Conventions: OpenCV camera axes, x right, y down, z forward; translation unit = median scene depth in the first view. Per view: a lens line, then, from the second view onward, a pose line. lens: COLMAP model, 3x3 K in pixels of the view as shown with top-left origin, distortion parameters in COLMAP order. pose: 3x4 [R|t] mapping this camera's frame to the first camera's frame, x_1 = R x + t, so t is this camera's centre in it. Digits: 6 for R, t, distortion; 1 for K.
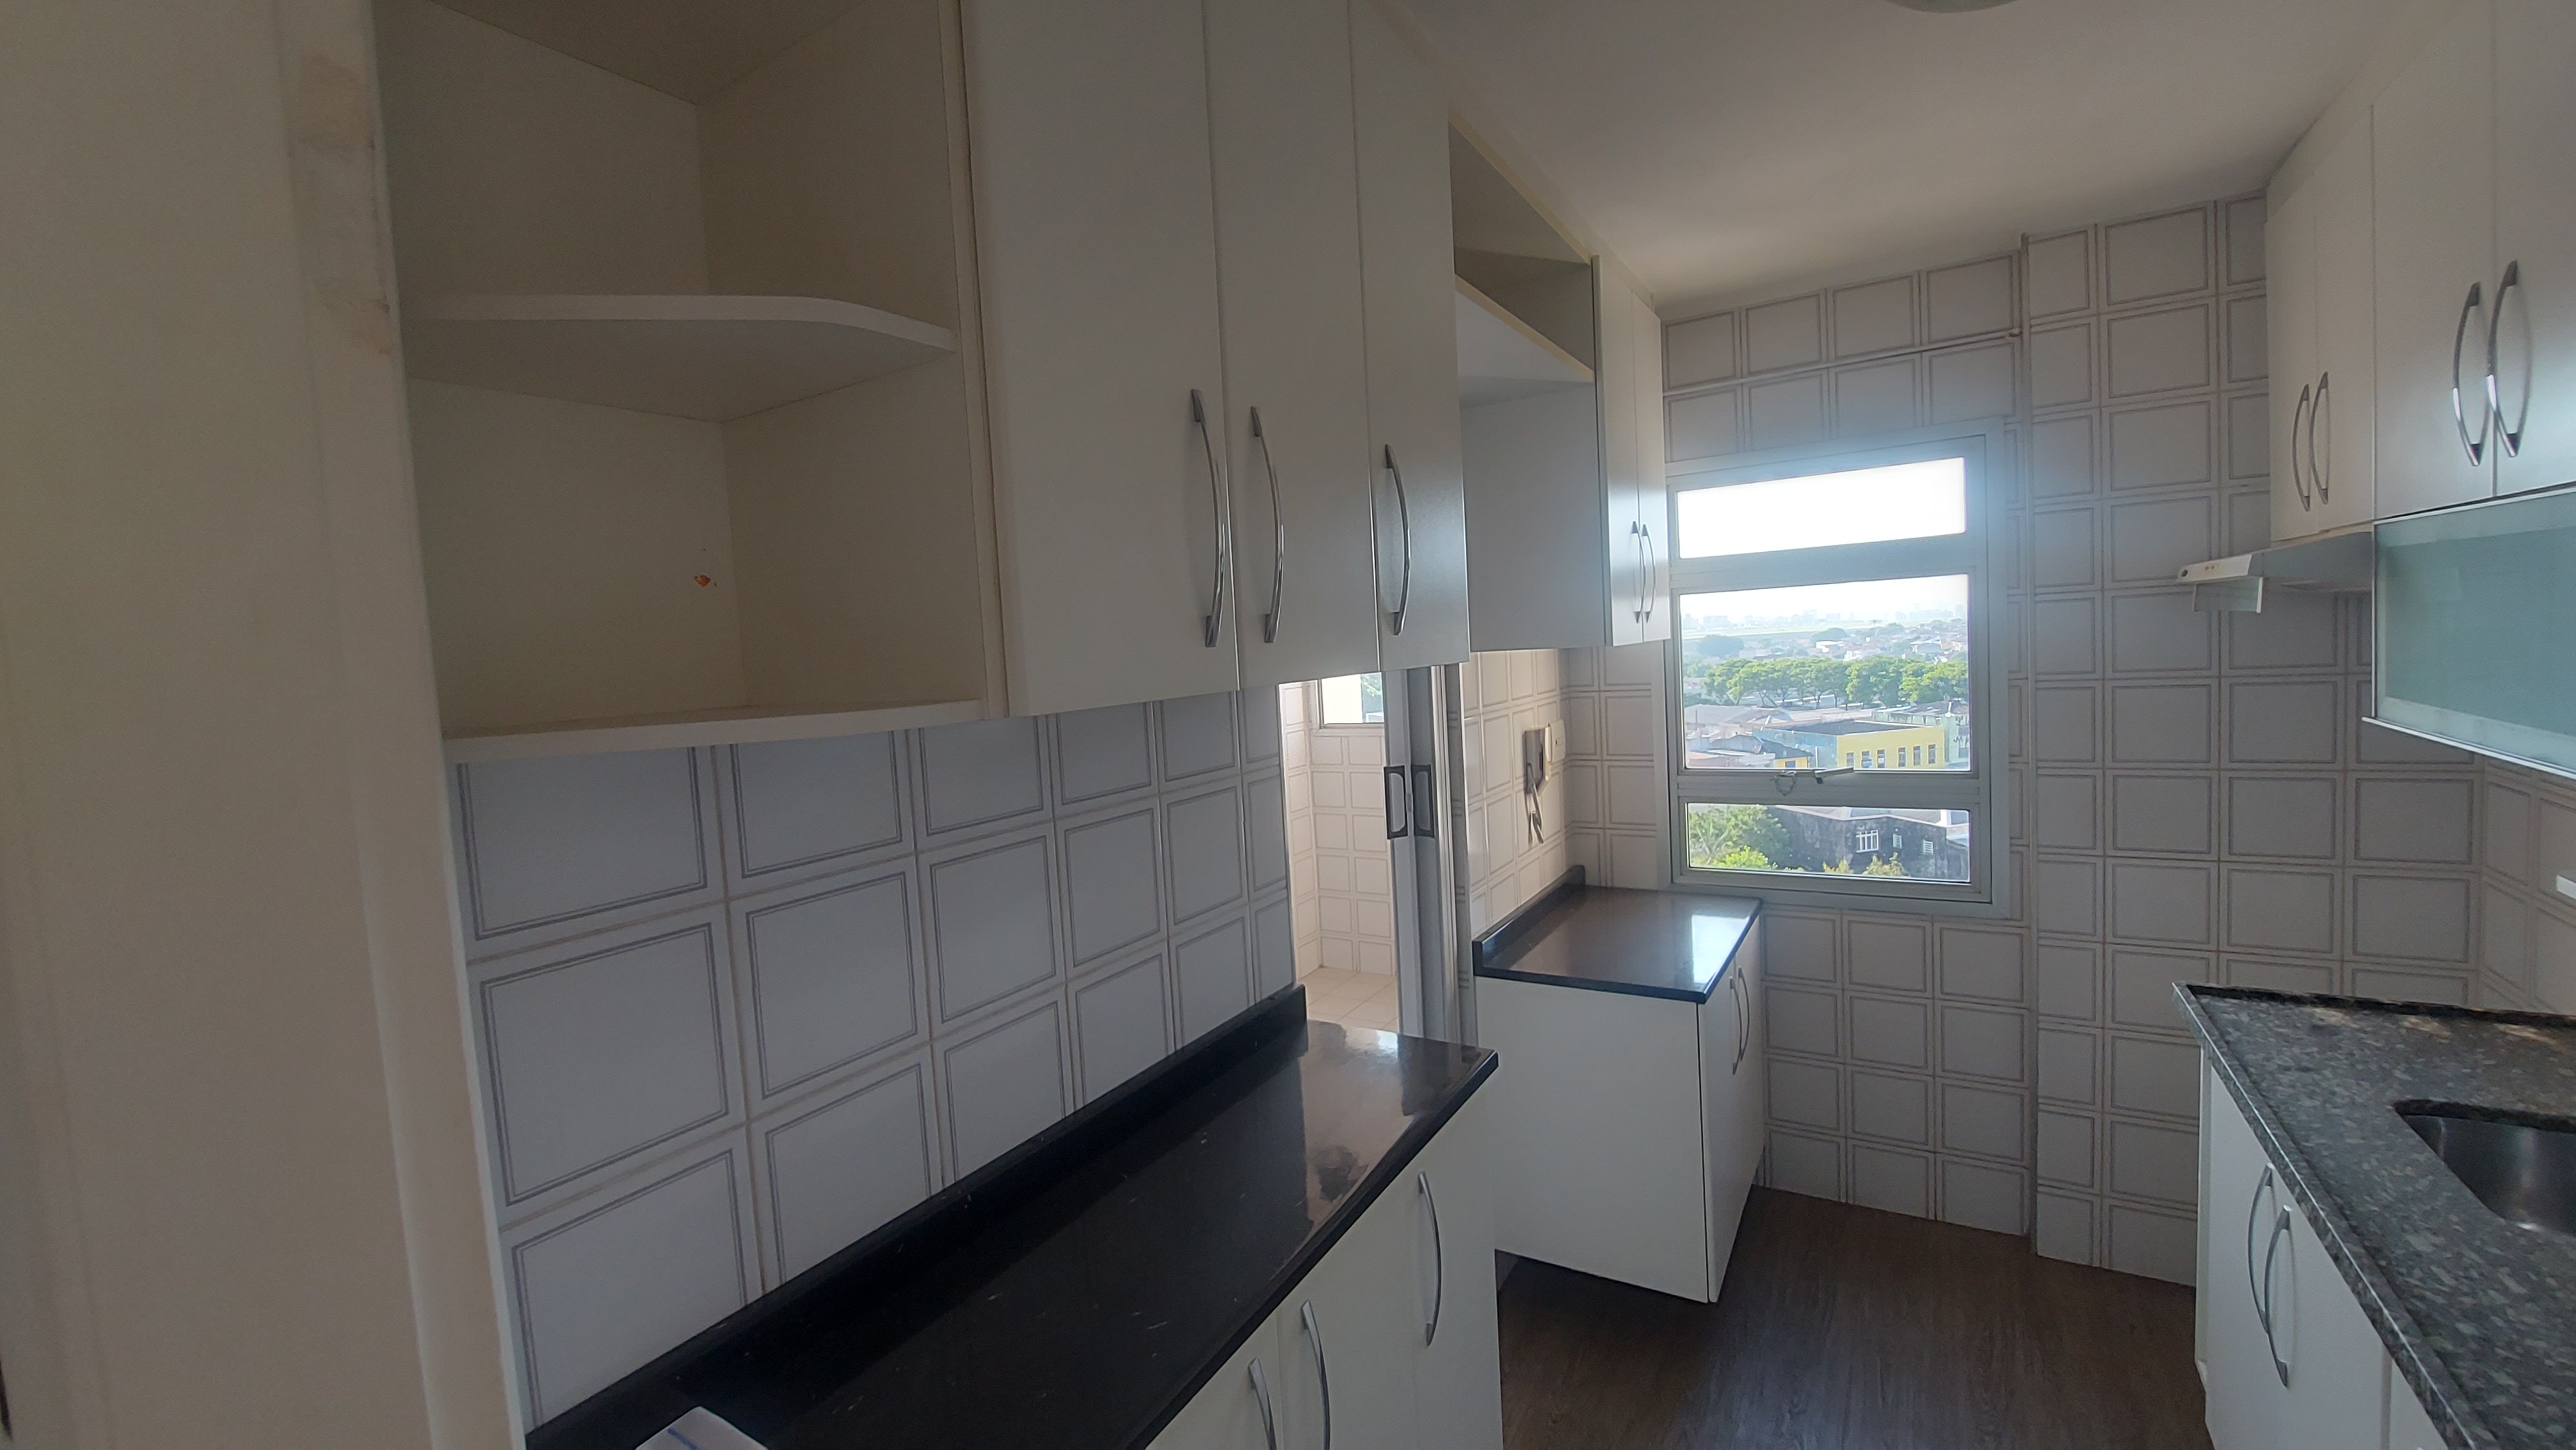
lens RADIAL K [[1043.5, 0, 1284.0], [0, 1043.5, 712.5], [0, 0, 1]] dist [-0.014072, 0.000154]
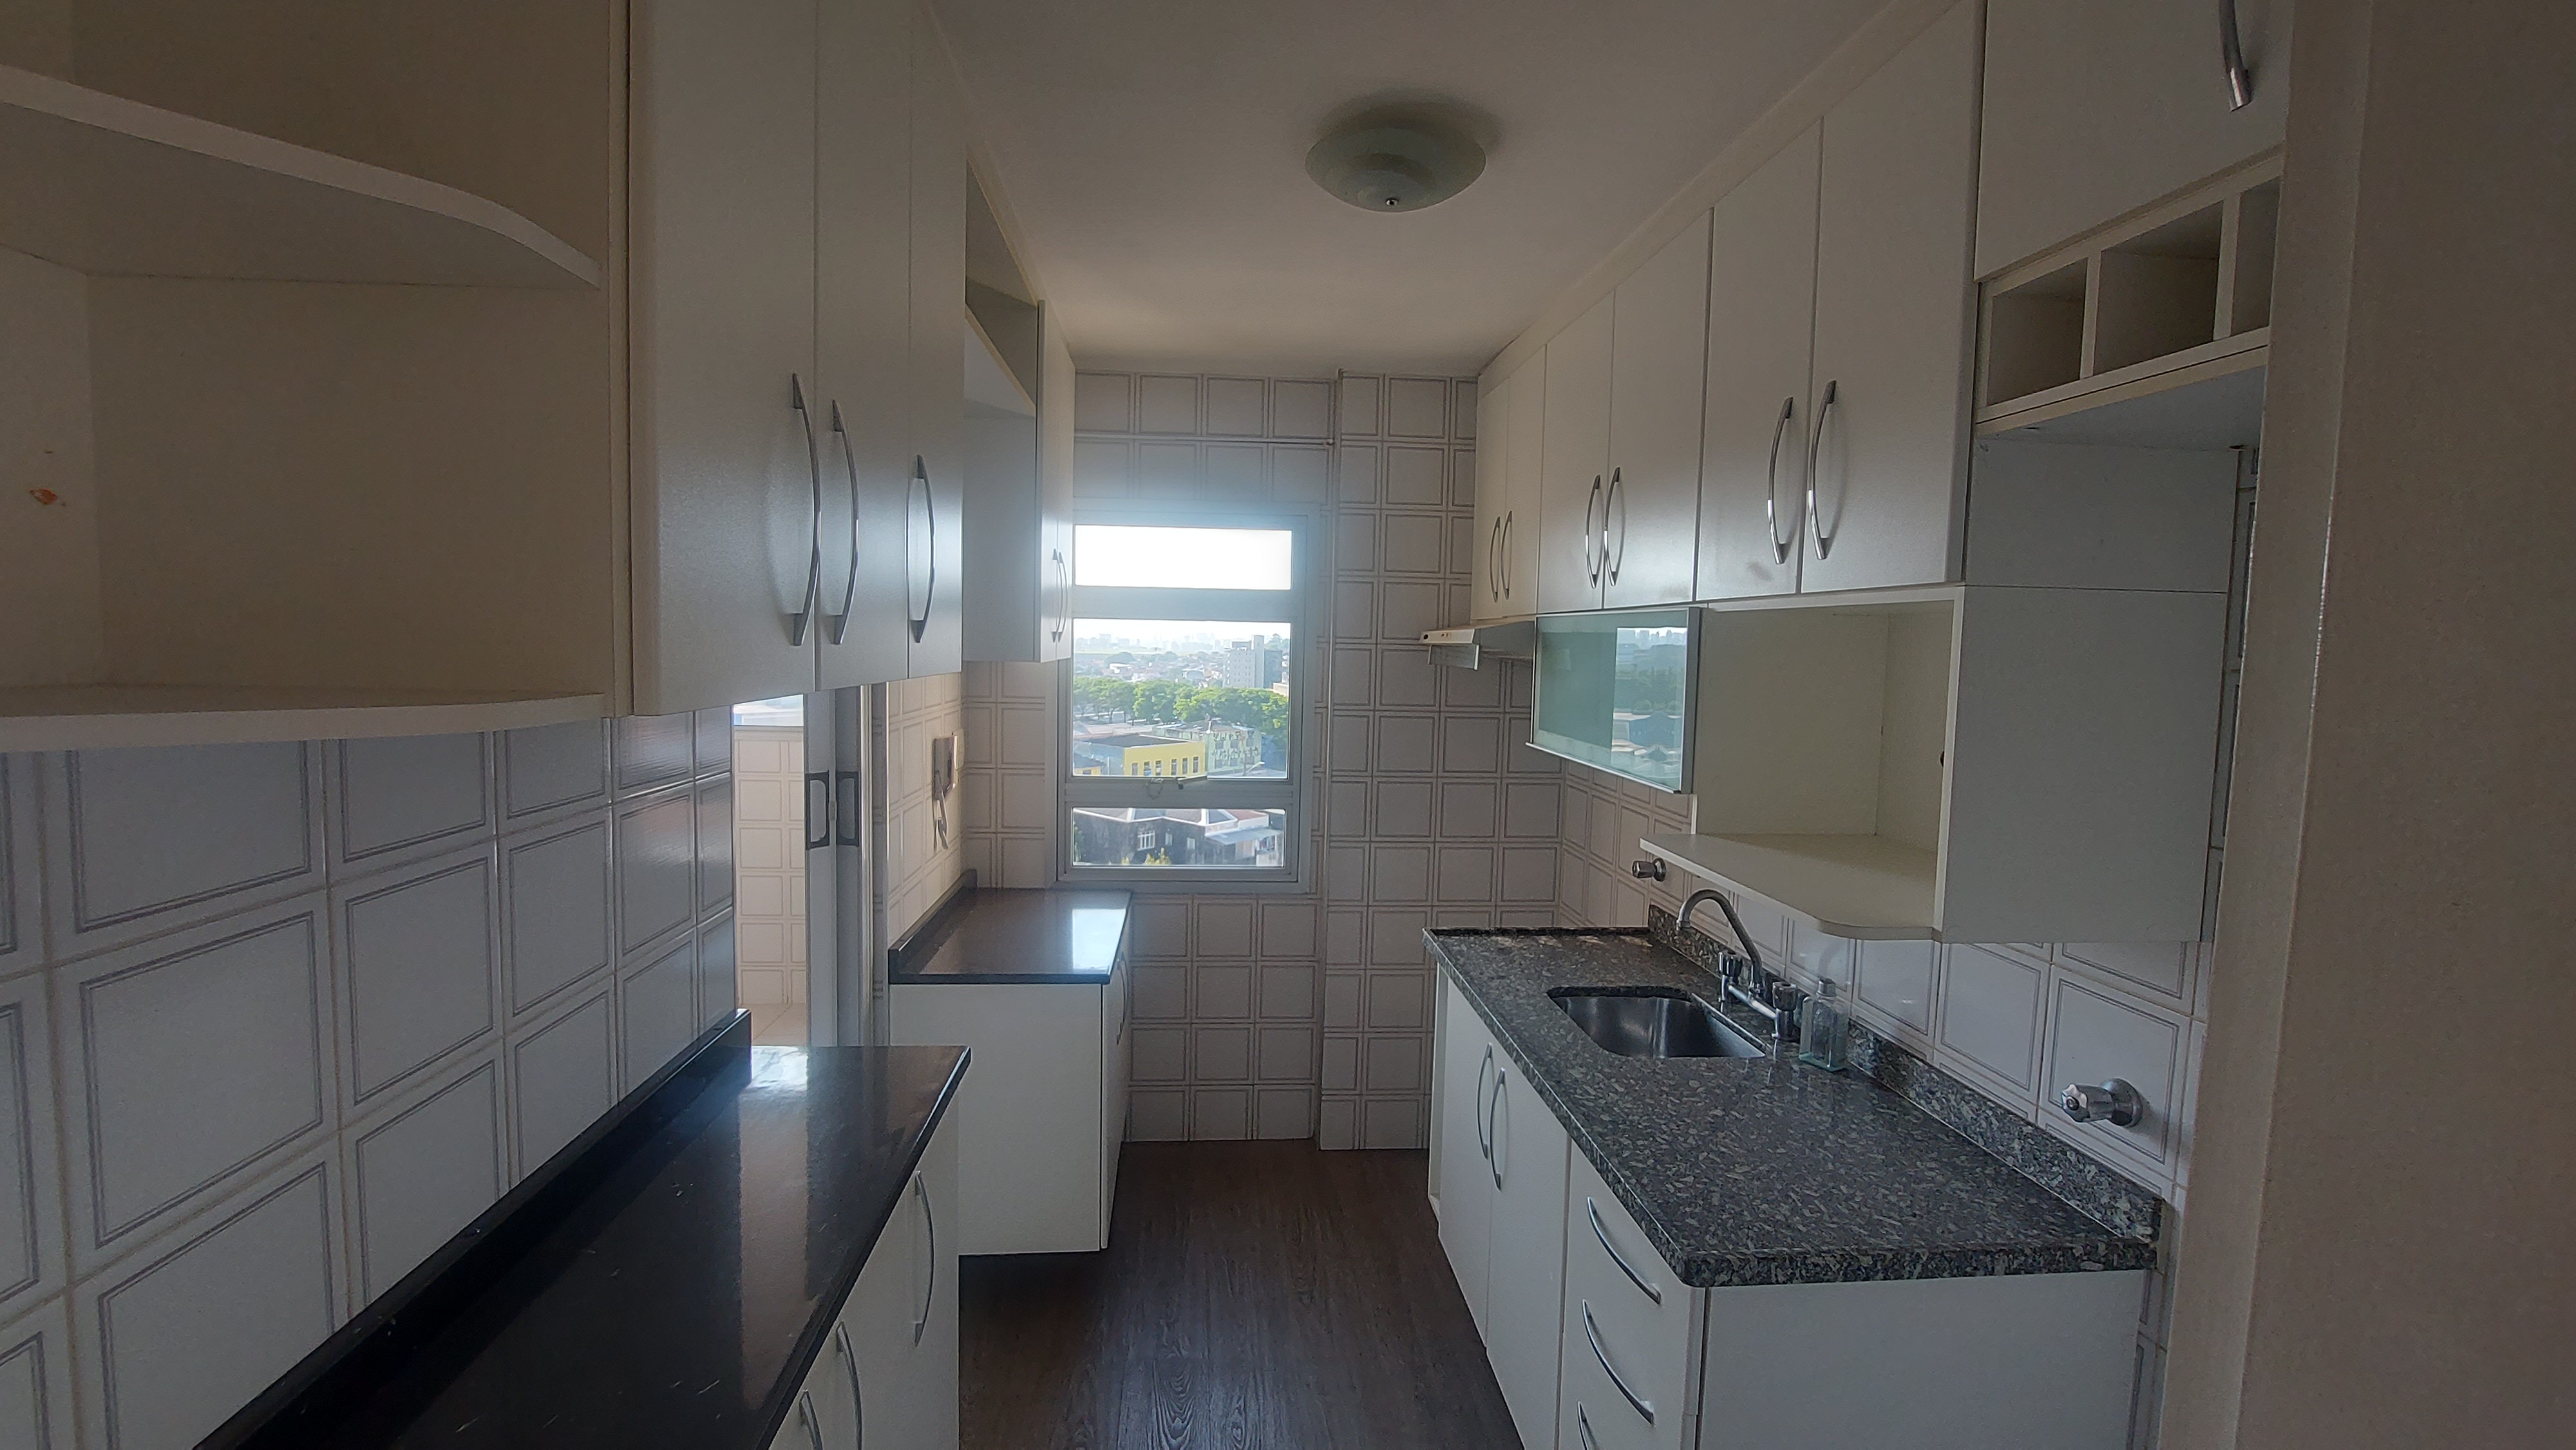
lens RADIAL K [[1027.1, 0, 1277.5], [0, 1027.1, 716.5], [0, 0, 1]] dist [-0.016470, -0.000482]
pose [[0.803482, 0.034204, 0.594345, -0.112844], [-0.031519, 0.999392, -0.014904, 0.000365], [-0.594494, -0.006758, 0.804072, -0.002393]]
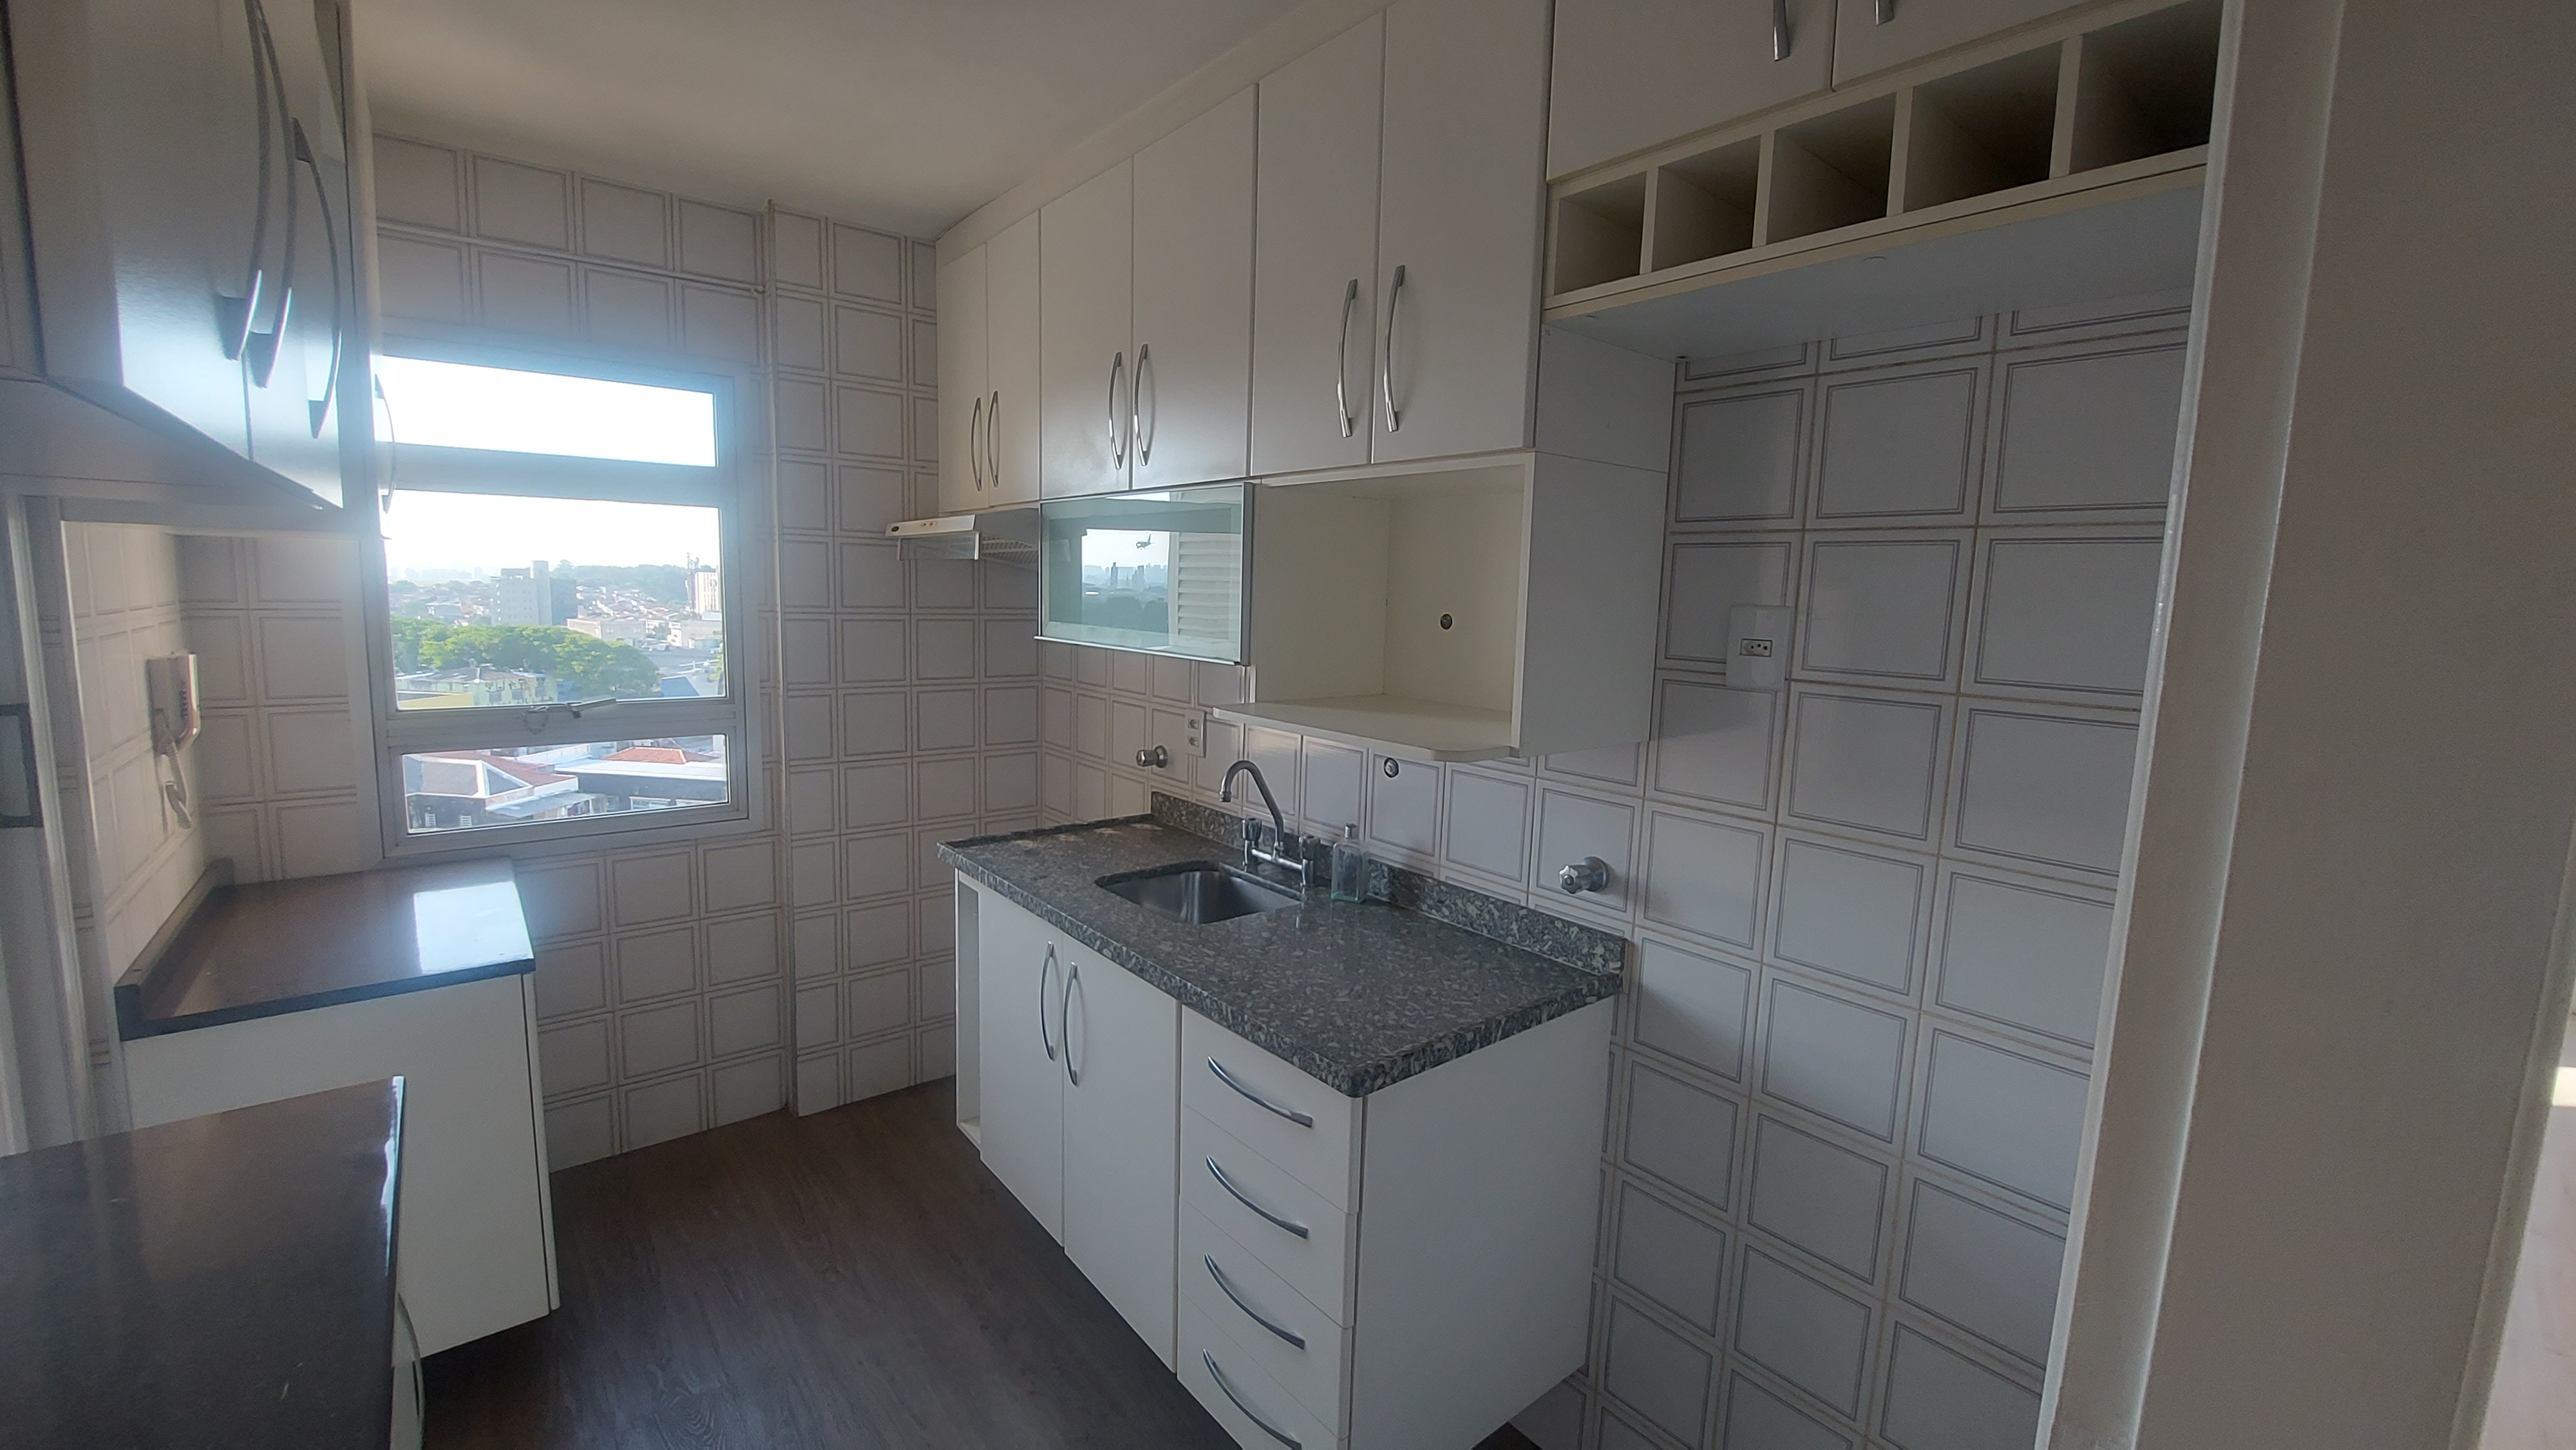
lens RADIAL K [[1021.6, 0, 1275.1], [0, 1021.6, 720.4], [0, 0, 1]] dist [-0.011240, -0.000259]
pose [[0.327587, -0.054790, 0.943231, -0.158447], [0.015511, 0.998494, 0.052613, 0.039841], [-0.944694, -0.002605, 0.327944, 0.150710]]
